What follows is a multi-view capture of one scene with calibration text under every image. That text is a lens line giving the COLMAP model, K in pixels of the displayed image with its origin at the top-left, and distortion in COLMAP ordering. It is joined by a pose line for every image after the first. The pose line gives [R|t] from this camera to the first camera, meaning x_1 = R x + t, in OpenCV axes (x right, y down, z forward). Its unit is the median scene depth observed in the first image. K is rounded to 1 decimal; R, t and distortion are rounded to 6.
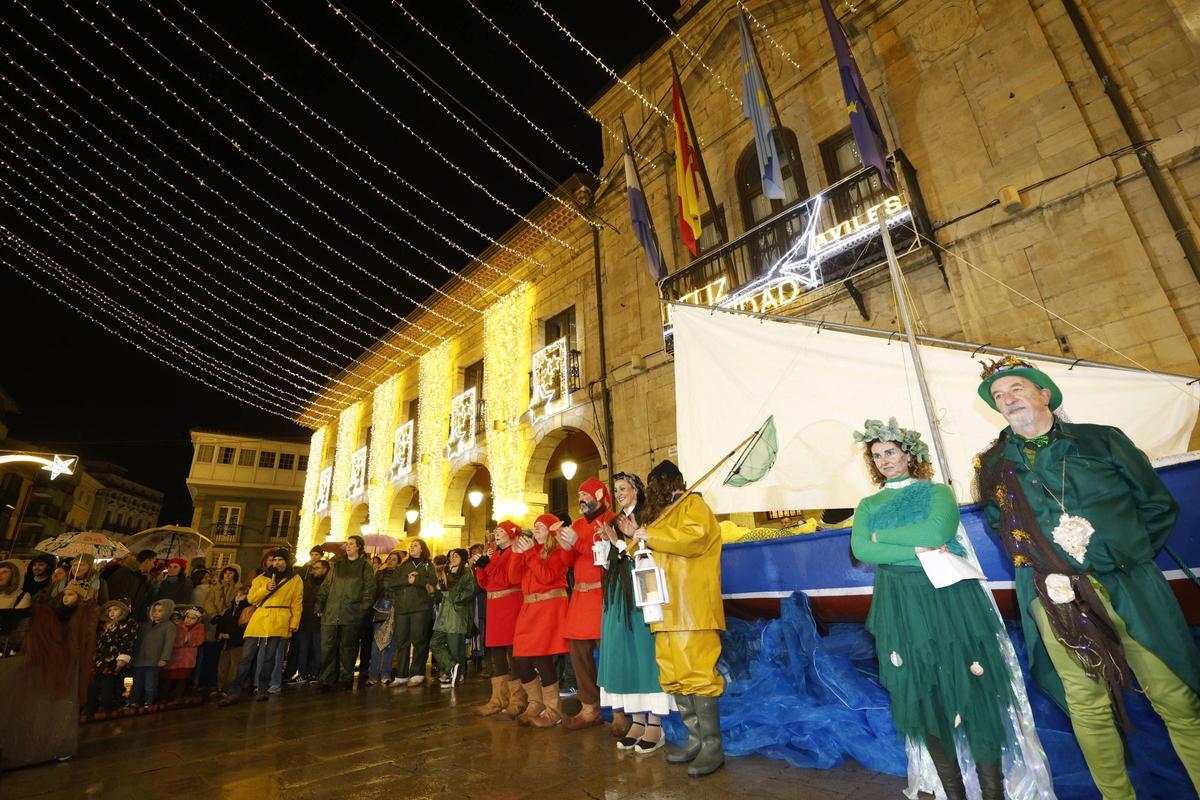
lens RADIAL K [[537.1, 0, 599.4], [0, 537.1, 396.4], [0, 0, 1]] dist [0.002611, -0.001112]
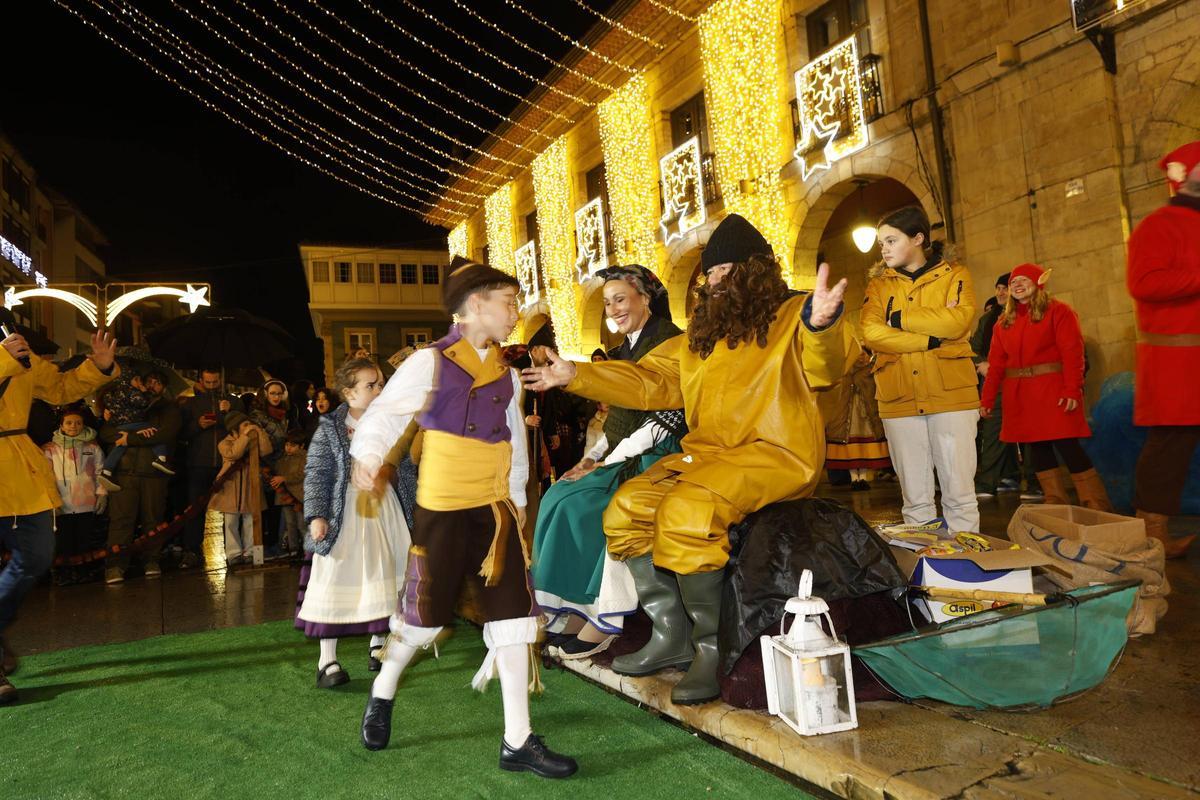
lens RADIAL K [[744.5, 0, 591.0], [0, 744.5, 389.7], [0, 0, 1]] dist [0.000603, -0.000723]
pose [[0.969756, -0.045108, -0.239873, -0.151833], [0.114357, 0.952201, 0.283261, 0.006521], [0.215630, -0.302125, 0.928560, -0.040646]]
